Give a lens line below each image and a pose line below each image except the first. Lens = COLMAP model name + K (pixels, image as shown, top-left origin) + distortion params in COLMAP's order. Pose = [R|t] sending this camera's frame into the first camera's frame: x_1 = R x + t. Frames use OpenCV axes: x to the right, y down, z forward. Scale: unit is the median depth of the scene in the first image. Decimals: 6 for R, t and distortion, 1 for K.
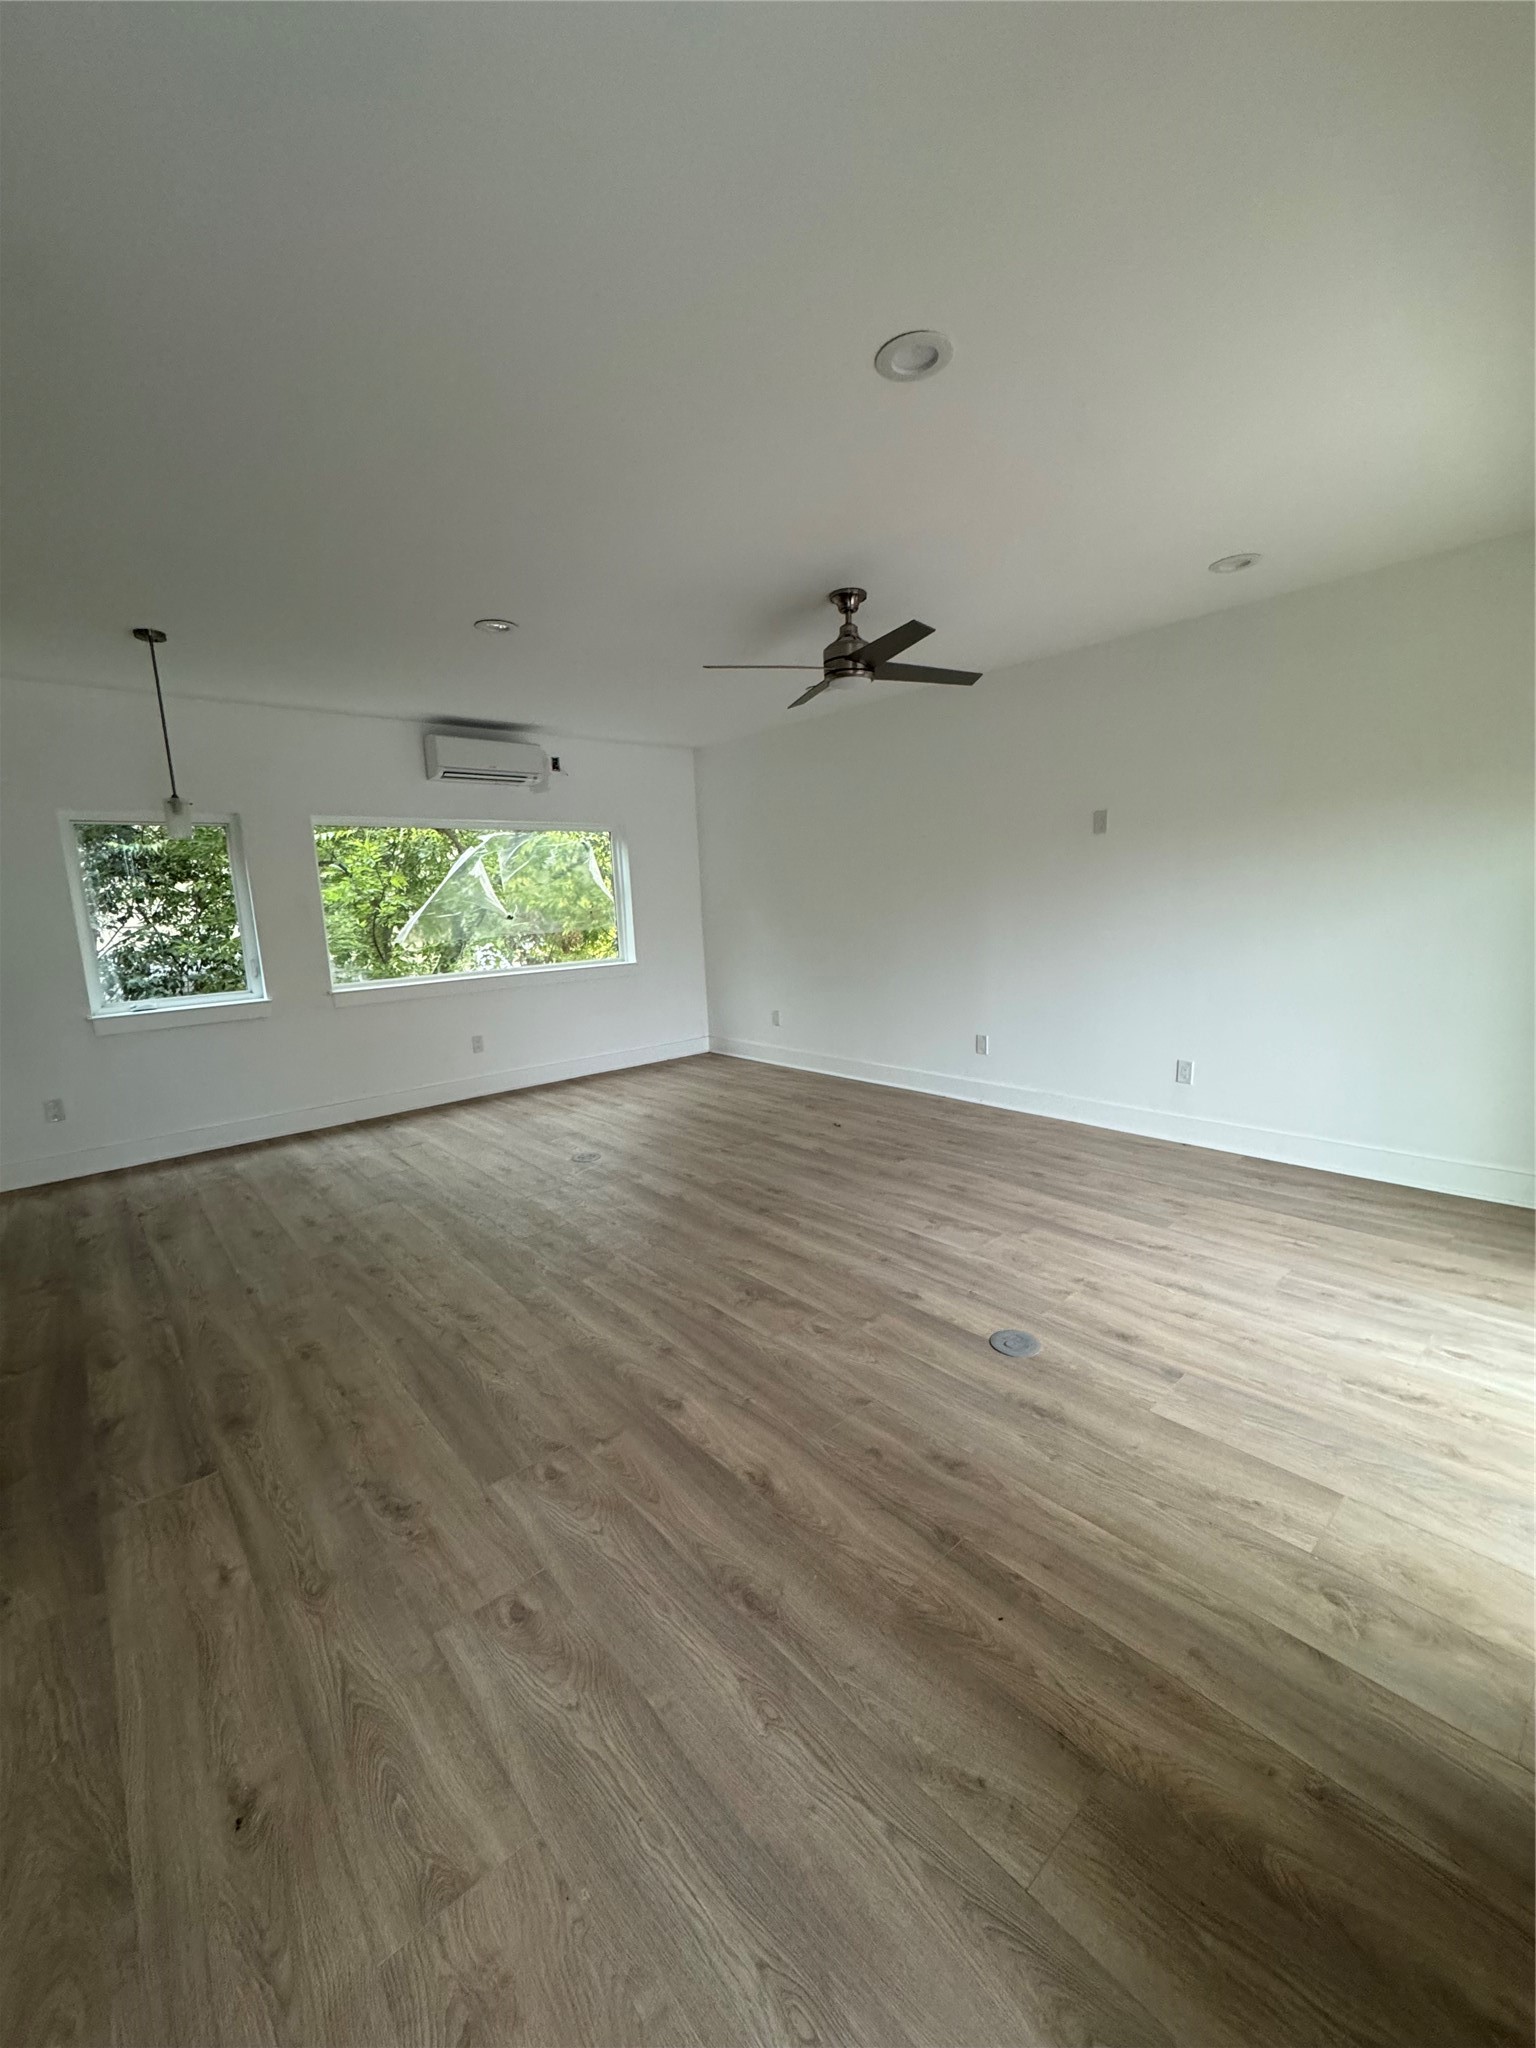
lens RADIAL K [[818.6, 0, 768.8], [0, 818.6, 1028.4], [0, 0, 1]] dist [0.000151, 0.000051]
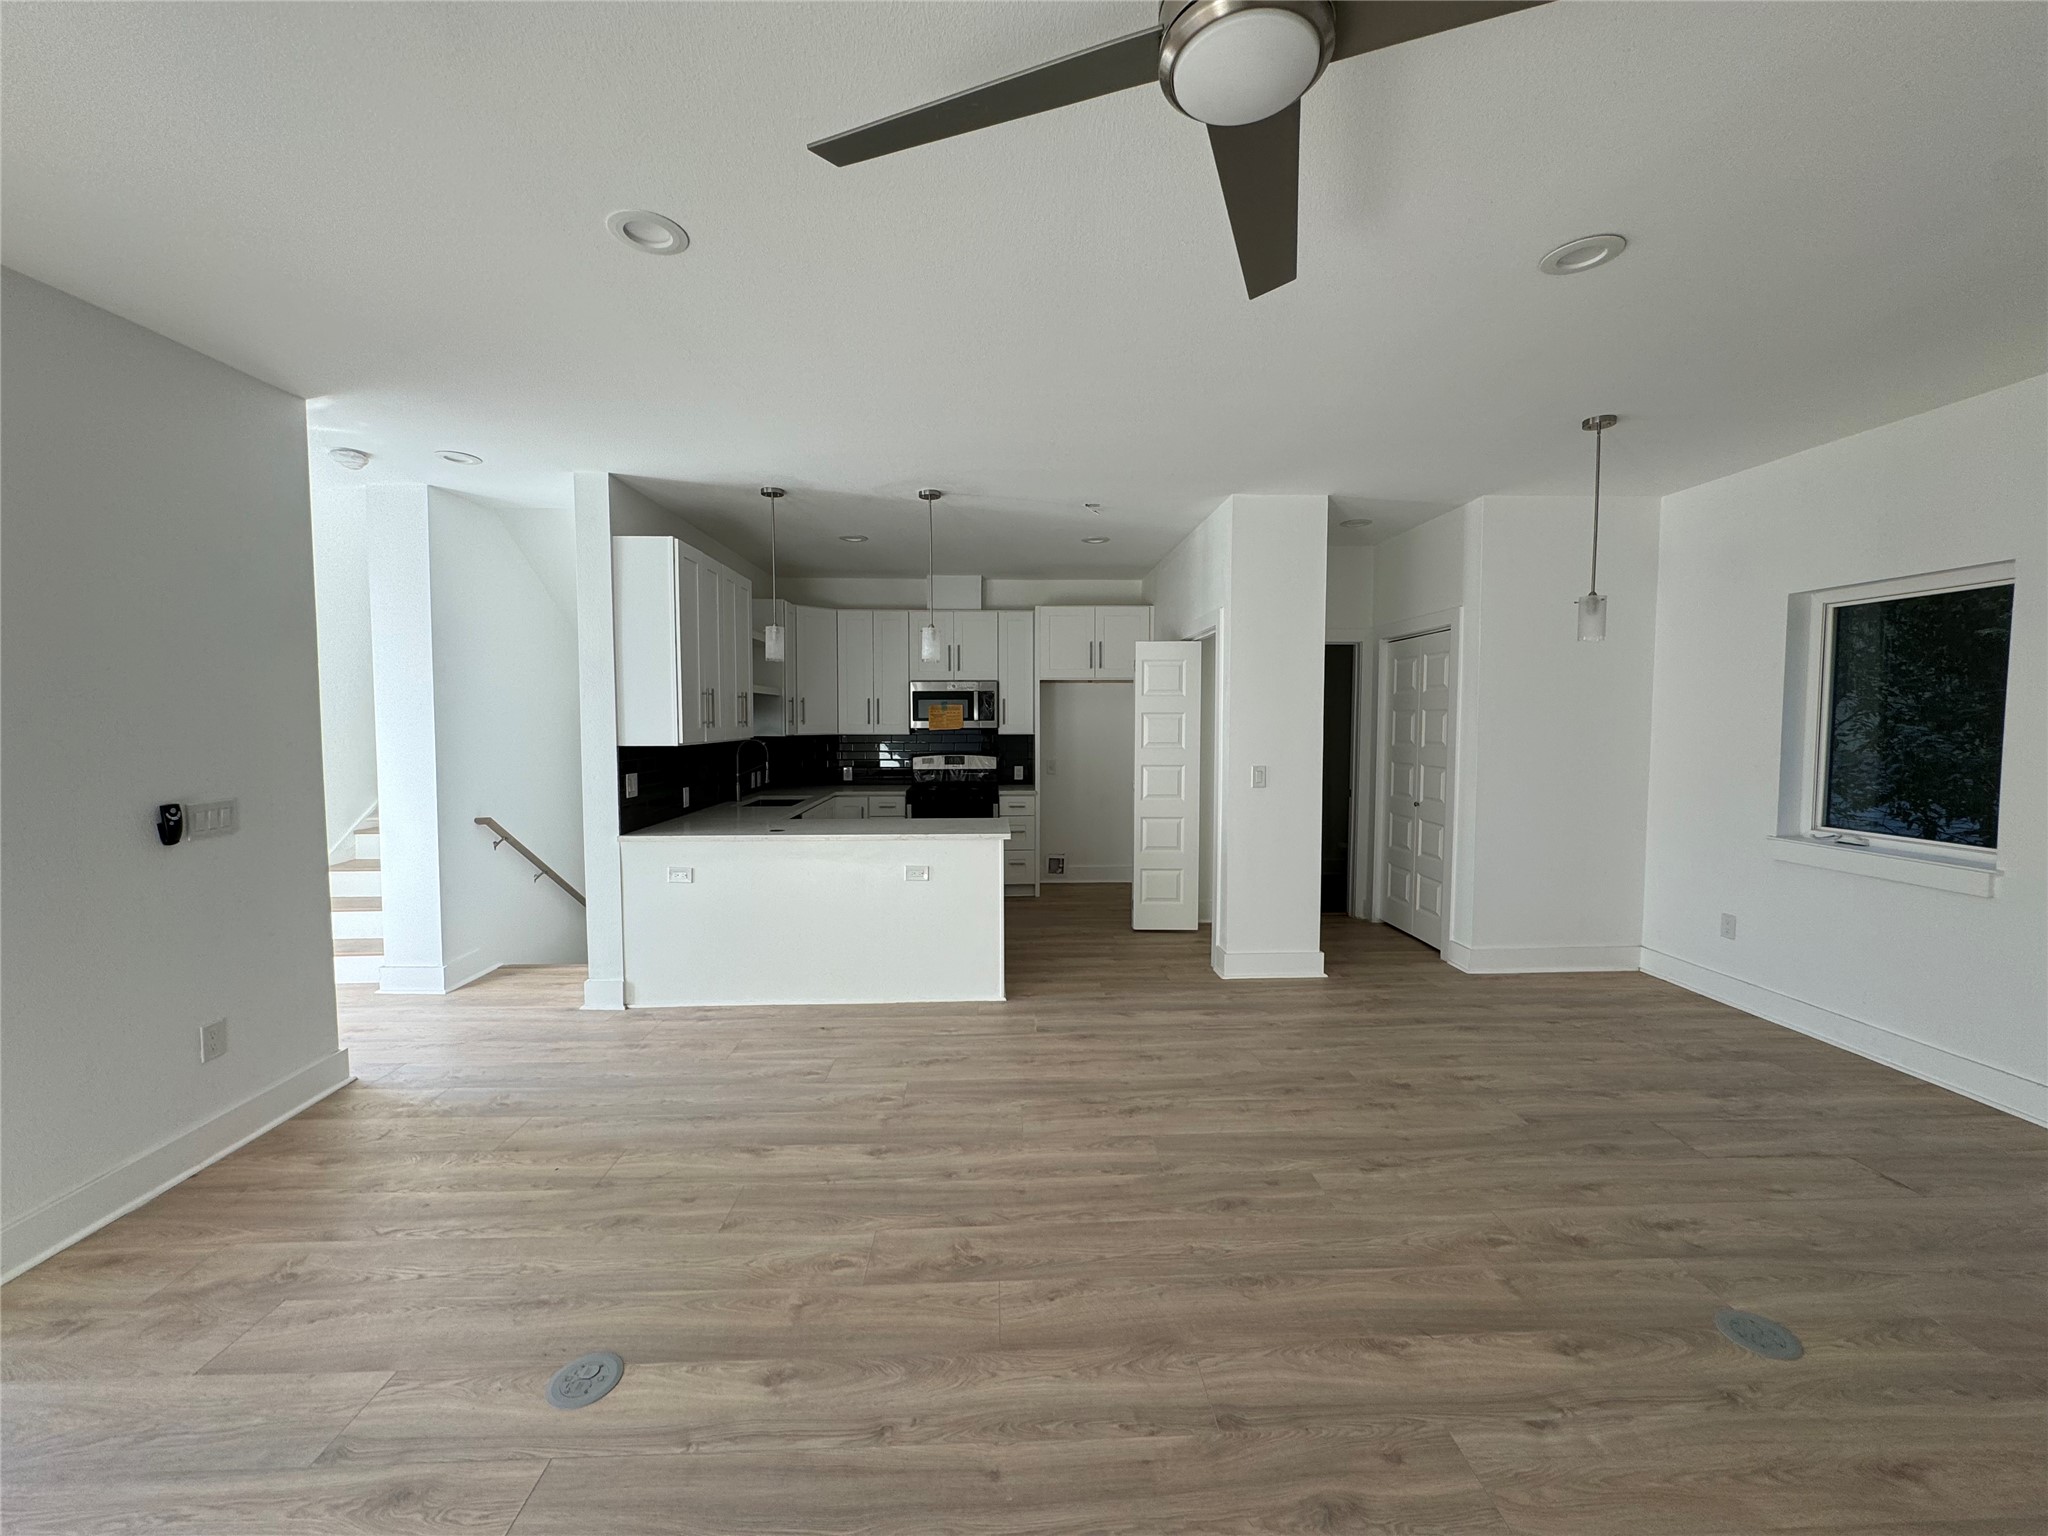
lens RADIAL K [[818.6, 0, 1026.3], [0, 818.6, 762.4], [0, 0, 1]] dist [0.000151, 0.000051]
pose [[-0.625680, 0.085075, -0.775427, 0.548157], [-0.100194, 0.977038, 0.188039, -0.298942], [0.773619, 0.195345, -0.602789, 1.565403]]
